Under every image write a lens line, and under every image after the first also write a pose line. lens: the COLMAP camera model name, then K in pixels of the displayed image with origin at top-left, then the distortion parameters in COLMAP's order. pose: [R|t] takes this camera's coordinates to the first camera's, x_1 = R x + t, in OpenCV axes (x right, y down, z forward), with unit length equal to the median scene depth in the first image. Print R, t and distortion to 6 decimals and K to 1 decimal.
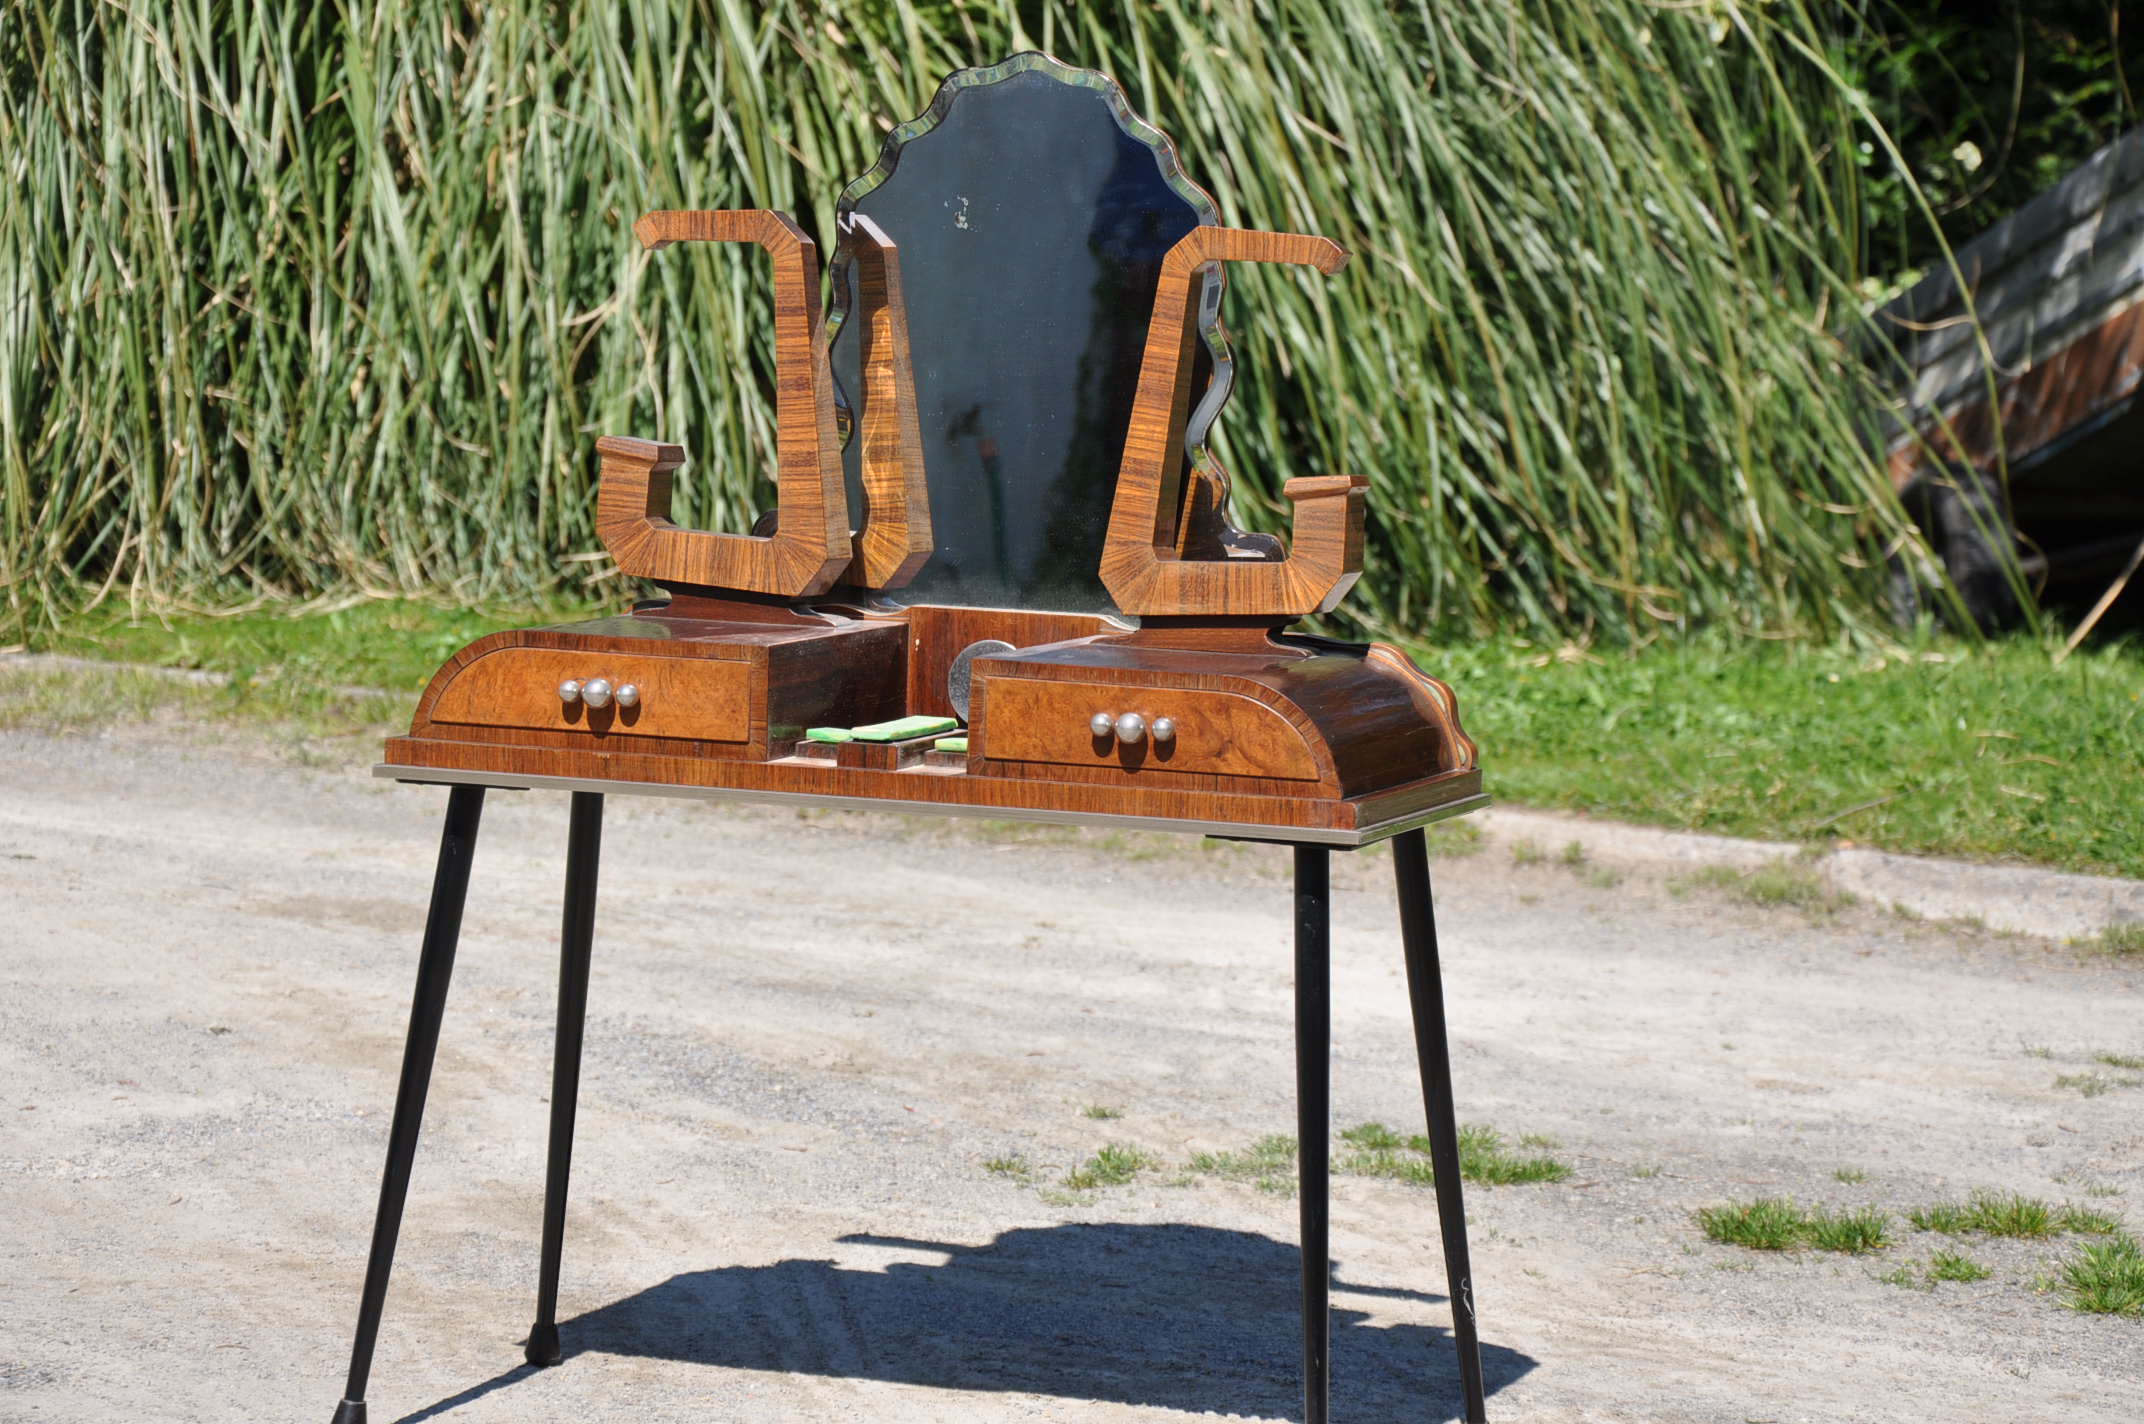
lens RADIAL K [[6314.9, 0, 1072.0], [0, 6314.9, 712.0], [0, 0, 1]] dist [0.625829, -0.021161]
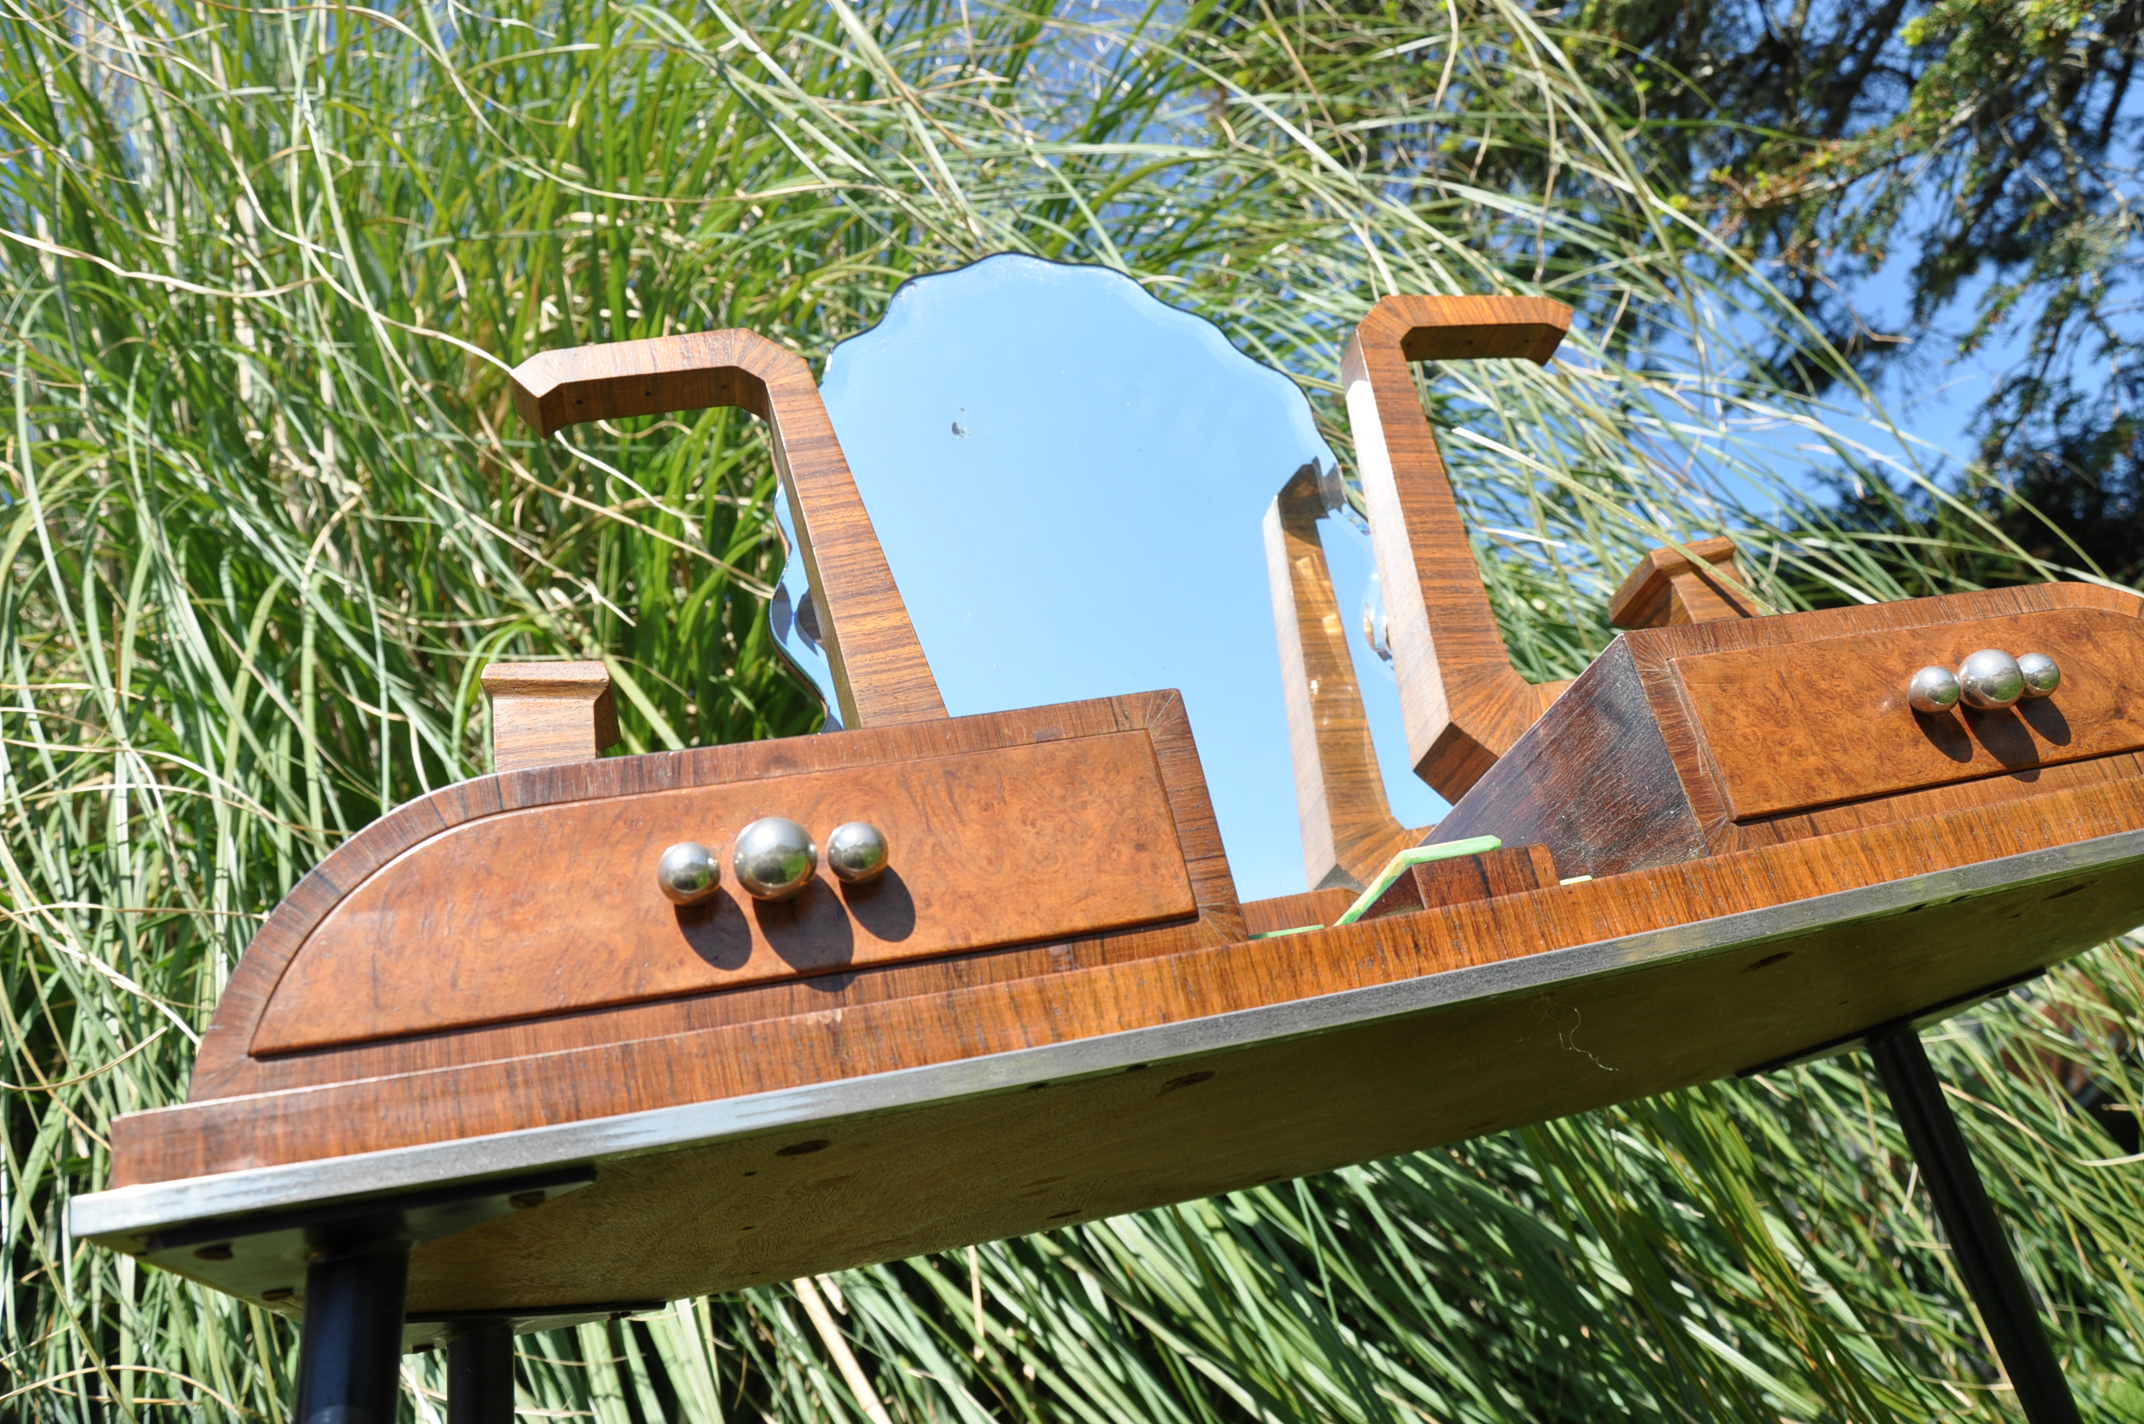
lens RADIAL K [[1629.2, 0, 1072.0], [0, 1629.2, 712.0], [0, 0, 1]] dist [-0.153759, 0.001374]
pose [[0.835313, 0.013367, 0.549612, -0.111258], [0.284542, 0.844882, -0.453002, 0.036897], [-0.470412, 0.534786, 0.701937, 0.915927]]
